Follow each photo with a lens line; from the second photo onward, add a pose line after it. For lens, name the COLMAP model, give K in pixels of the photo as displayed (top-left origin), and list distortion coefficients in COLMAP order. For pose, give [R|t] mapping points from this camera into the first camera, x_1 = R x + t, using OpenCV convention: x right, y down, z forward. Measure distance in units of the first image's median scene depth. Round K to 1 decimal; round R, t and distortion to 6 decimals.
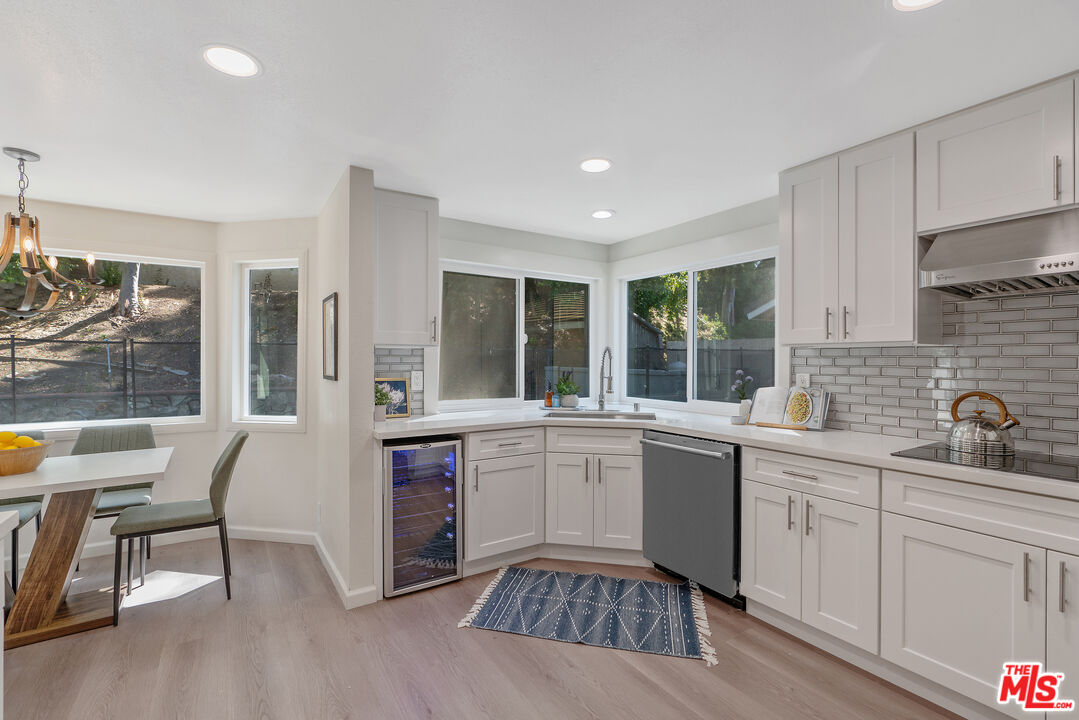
lens RADIAL K [[481.2, 0, 539.9], [0, 481.2, 355.8], [0, 0, 1]] dist [-0.010218, 0.003074]
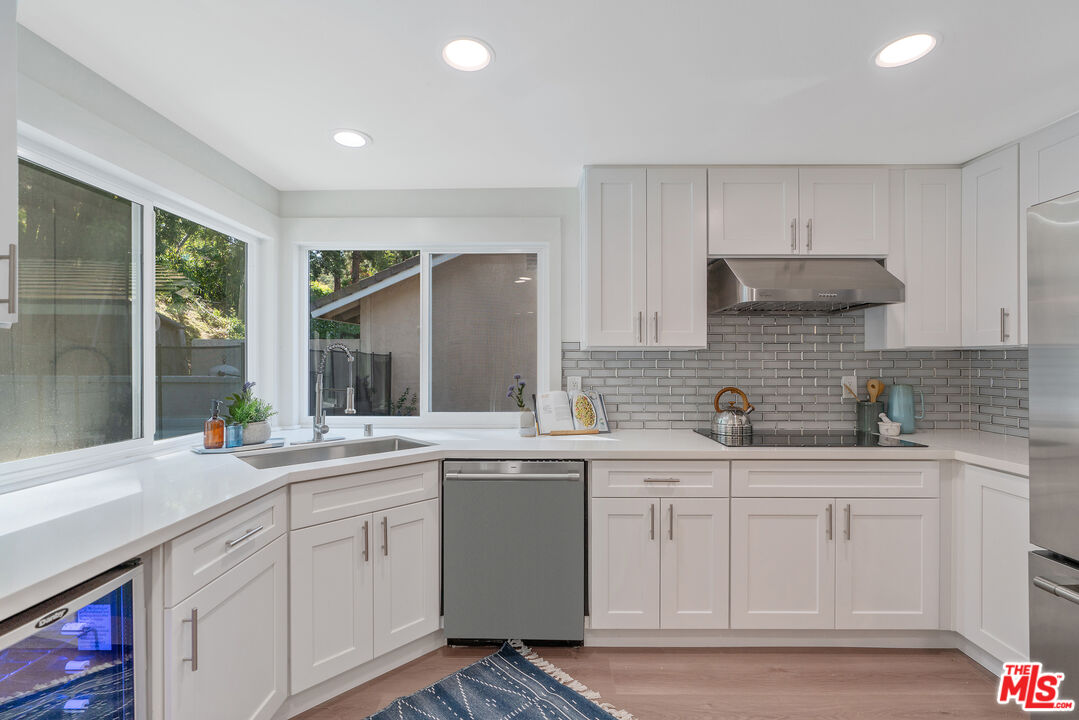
lens RADIAL K [[481.2, 0, 537.4], [0, 481.2, 360.4], [0, 0, 1]] dist [-0.010218, 0.003074]
pose [[0.556243, 0.001273, 0.831018, -0.360639], [-0.004897, 0.999986, 0.001746, 0.002697], [-0.831005, -0.005041, 0.556242, 0.581298]]
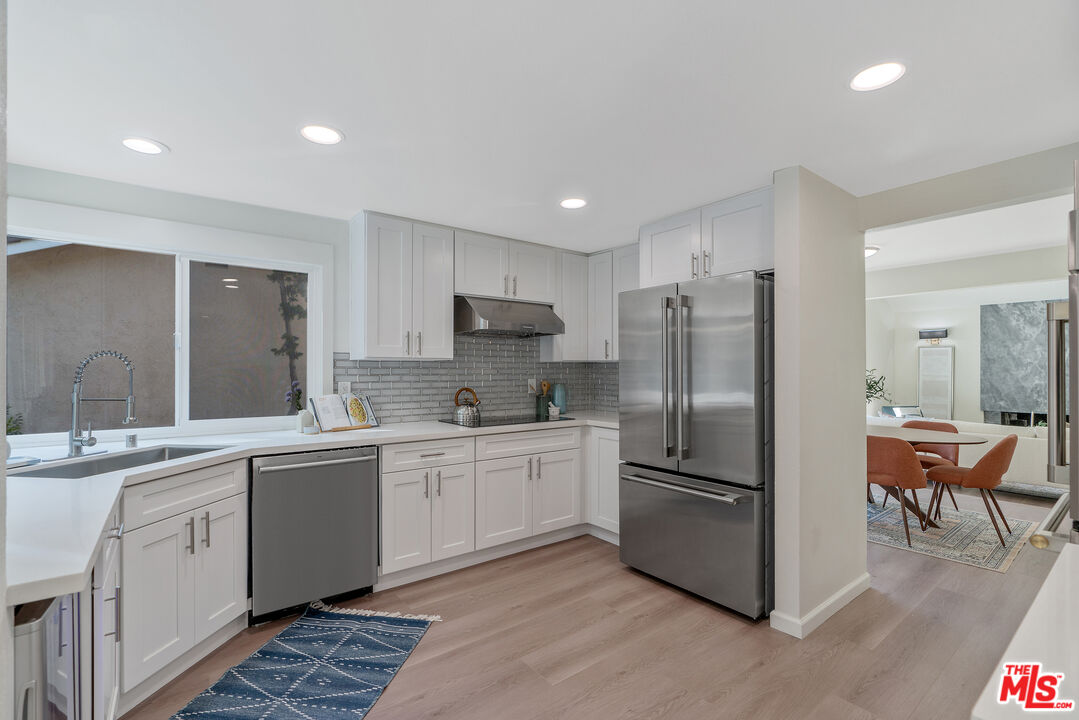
lens RADIAL K [[481.2, 0, 536.1], [0, 481.2, 368.6], [0, 0, 1]] dist [-0.010218, 0.003074]
pose [[-0.068929, 0.002650, 0.997618, -0.733132], [-0.006269, 0.999976, -0.003089, 0.005779], [-0.997602, -0.006467, -0.068910, 0.700365]]
